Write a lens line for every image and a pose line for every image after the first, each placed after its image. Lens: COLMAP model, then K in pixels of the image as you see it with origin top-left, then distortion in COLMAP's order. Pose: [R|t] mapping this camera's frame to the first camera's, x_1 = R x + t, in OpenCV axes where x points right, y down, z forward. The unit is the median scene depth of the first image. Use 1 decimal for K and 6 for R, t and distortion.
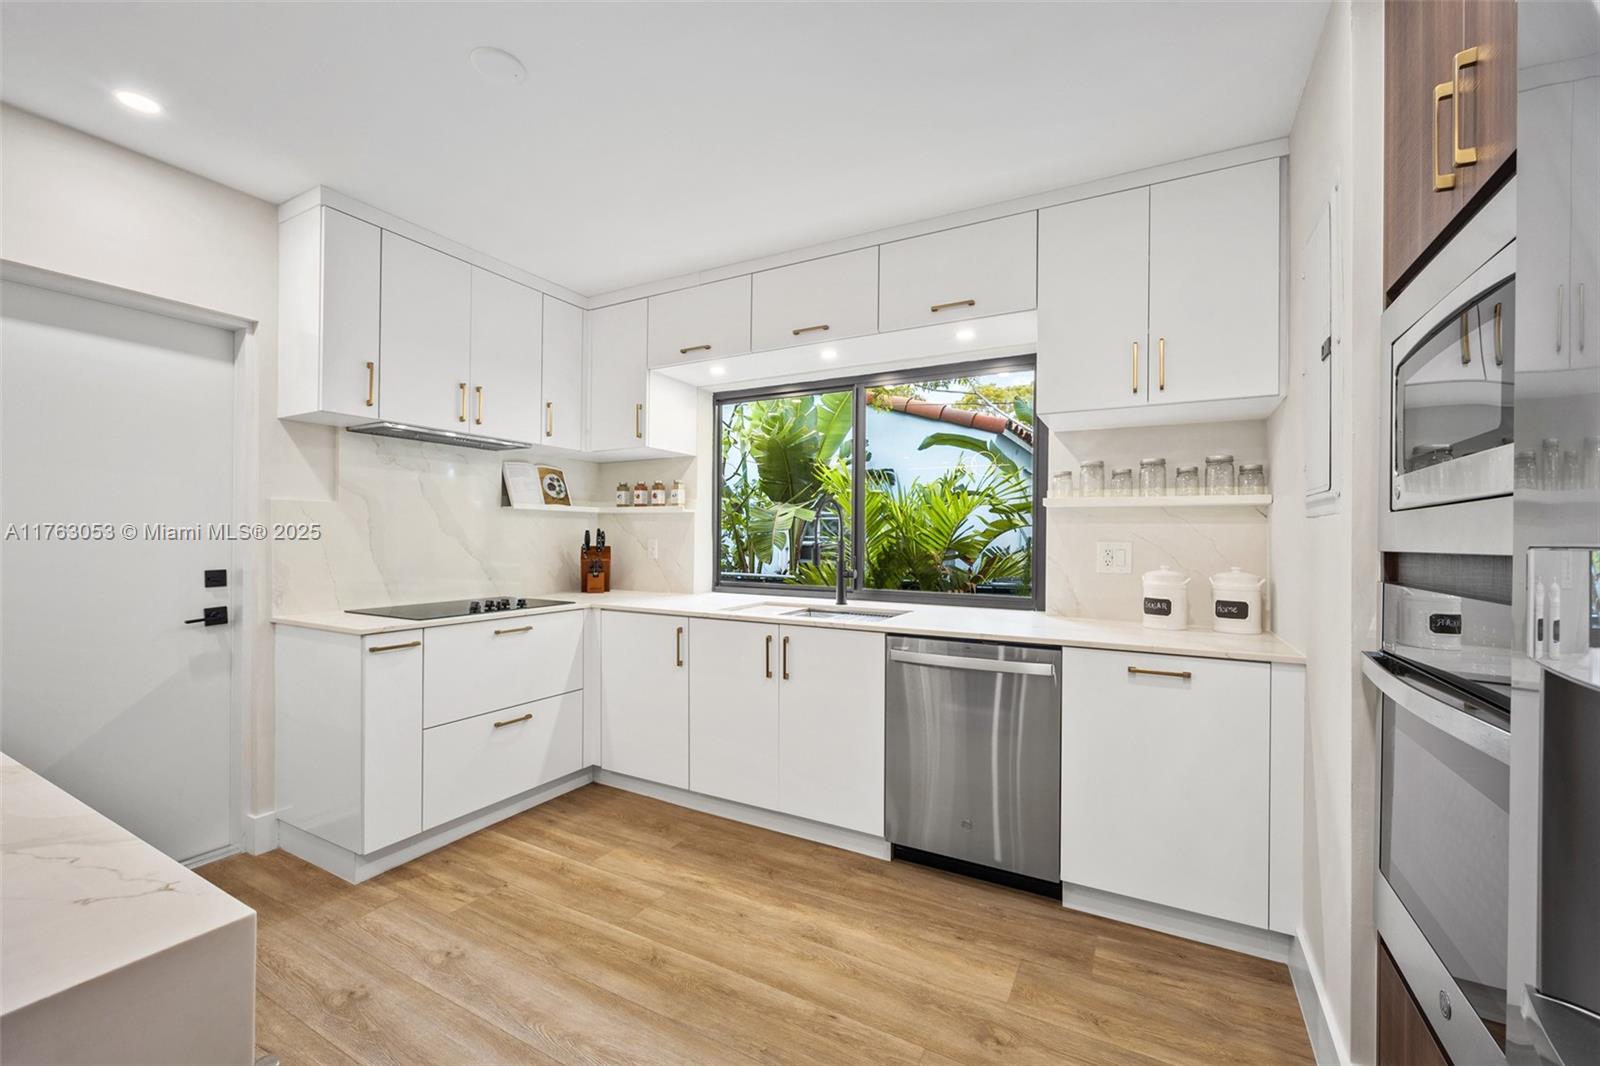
lens RADIAL K [[643.3, 0, 811.9], [0, 643.3, 532.0], [0, 0, 1]] dist [0.002134, 0.000749]
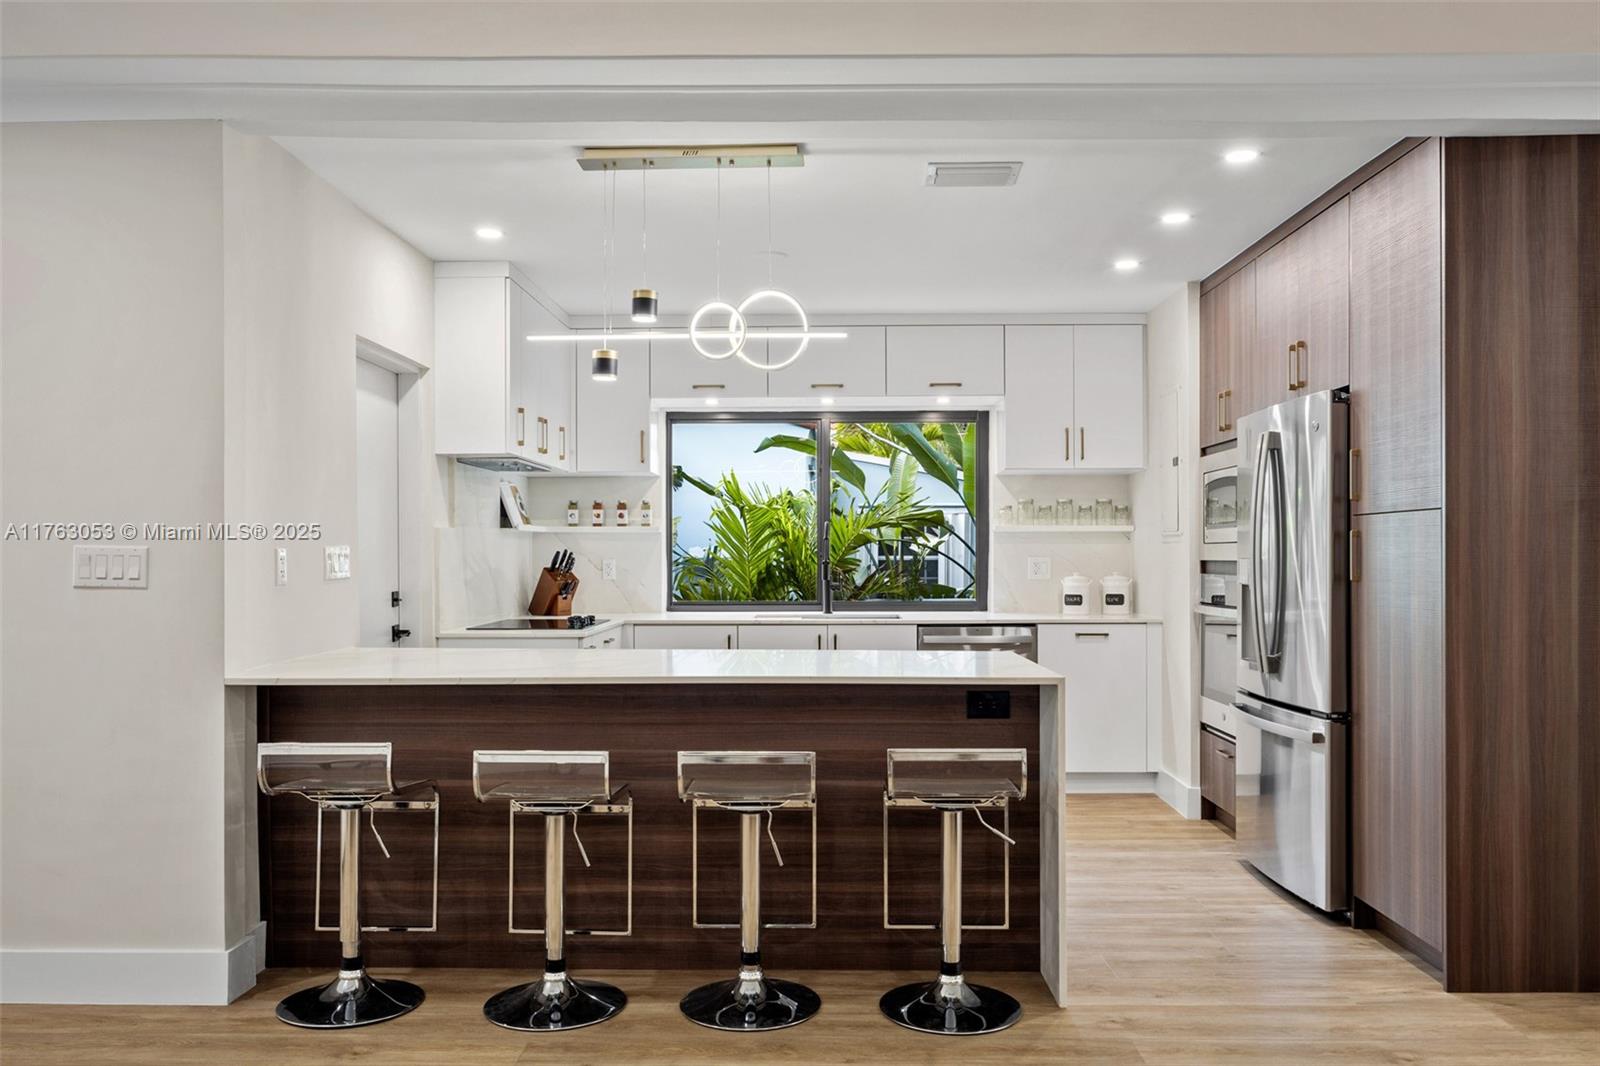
lens RADIAL K [[1292.4, 0, 799.9], [0, 1292.4, 546.3], [0, 0, 1]] dist [0.004331, -0.003526]
pose [[0.887666, -0.007783, 0.460422, -1.390168], [0.004900, 0.999960, 0.007457, -0.033824], [-0.460461, -0.004364, 0.887669, -1.353109]]
